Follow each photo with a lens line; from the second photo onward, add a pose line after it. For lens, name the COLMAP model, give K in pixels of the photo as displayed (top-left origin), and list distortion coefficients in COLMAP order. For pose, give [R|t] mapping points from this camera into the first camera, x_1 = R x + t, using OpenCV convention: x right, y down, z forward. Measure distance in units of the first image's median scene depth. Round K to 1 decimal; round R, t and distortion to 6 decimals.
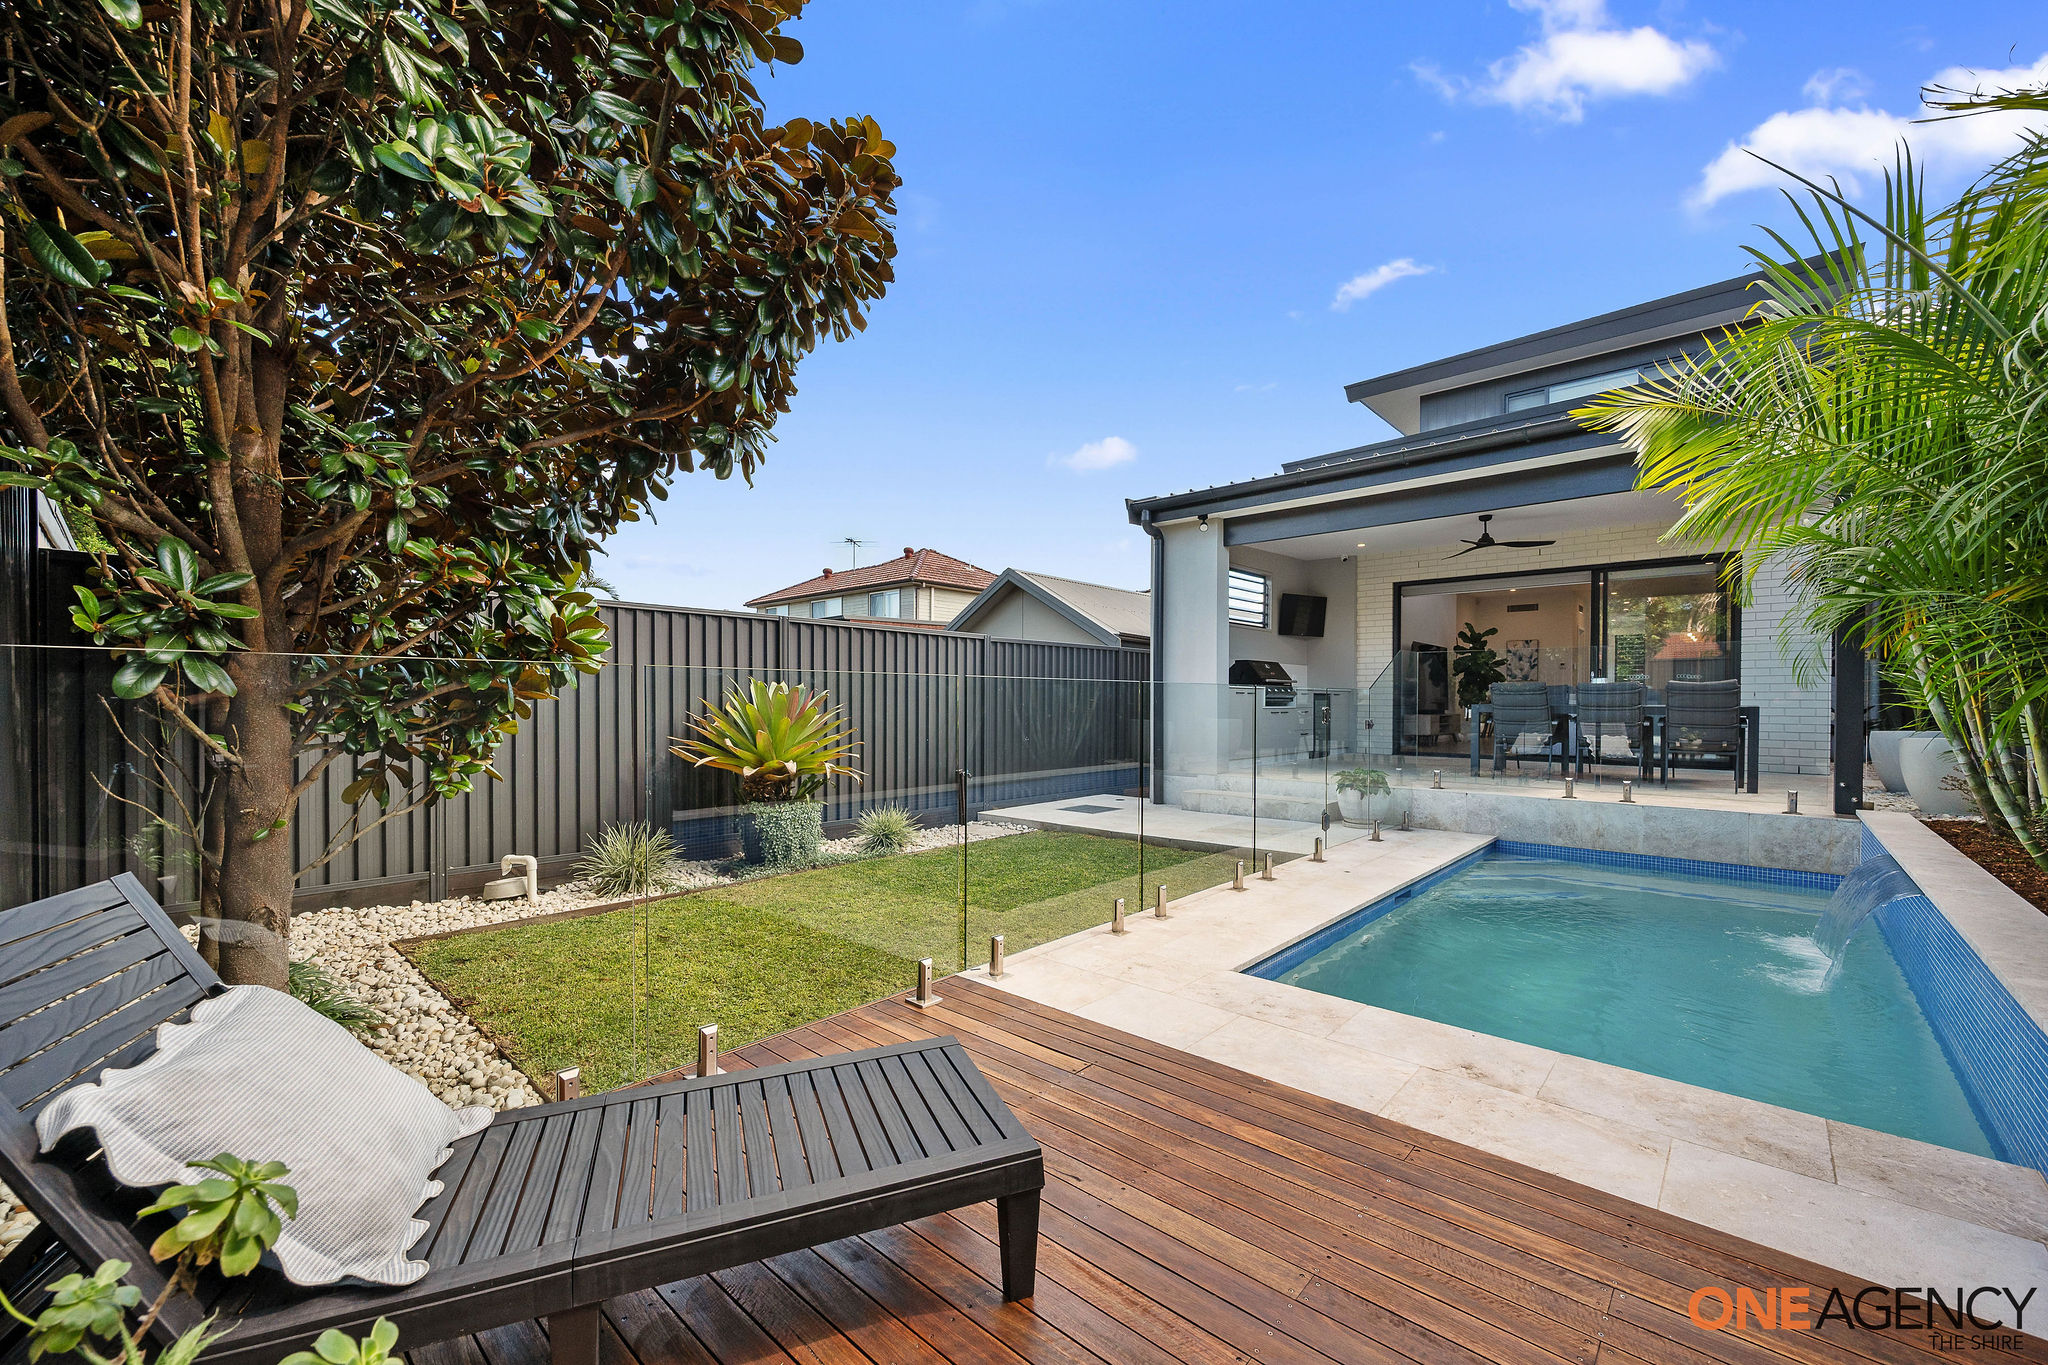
lens RADIAL K [[811.4, 0, 1030.3], [0, 811.4, 706.4], [0, 0, 1]] dist [-0.000543, 0.000030]
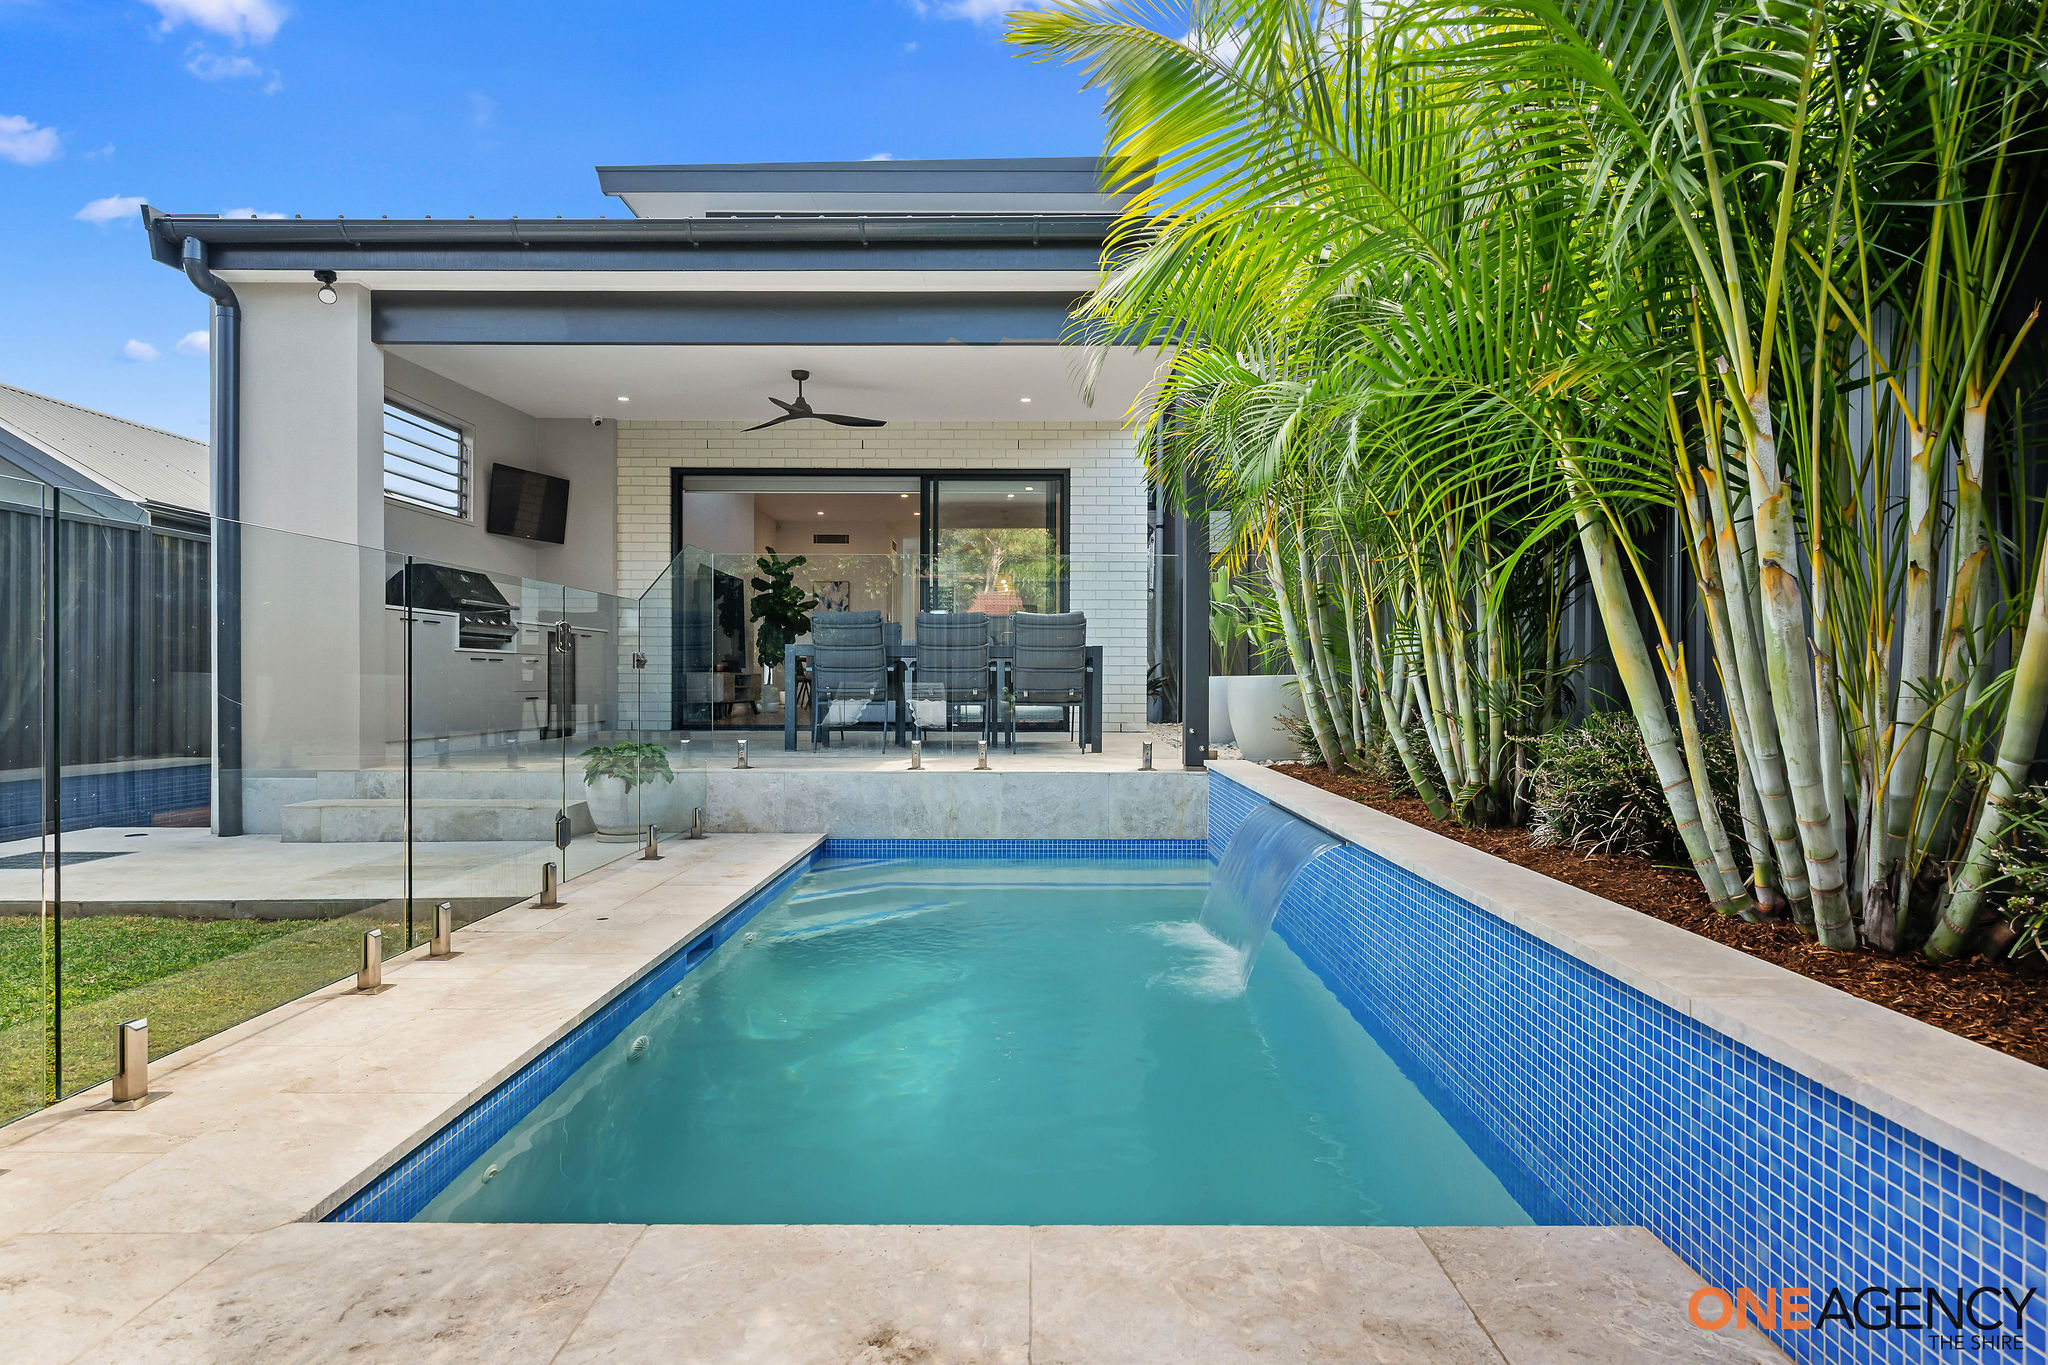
lens RADIAL K [[1137.8, 0, 1024.0], [0, 1137.8, 682.5], [0, 0, 1]] dist [-0.003015, 0.000326]
pose [[0.747741, -0.002939, 0.663984, 0.070039], [0.005842, 0.999981, -0.002153, 0.035376], [-0.663965, 0.005489, 0.747744, 0.175977]]
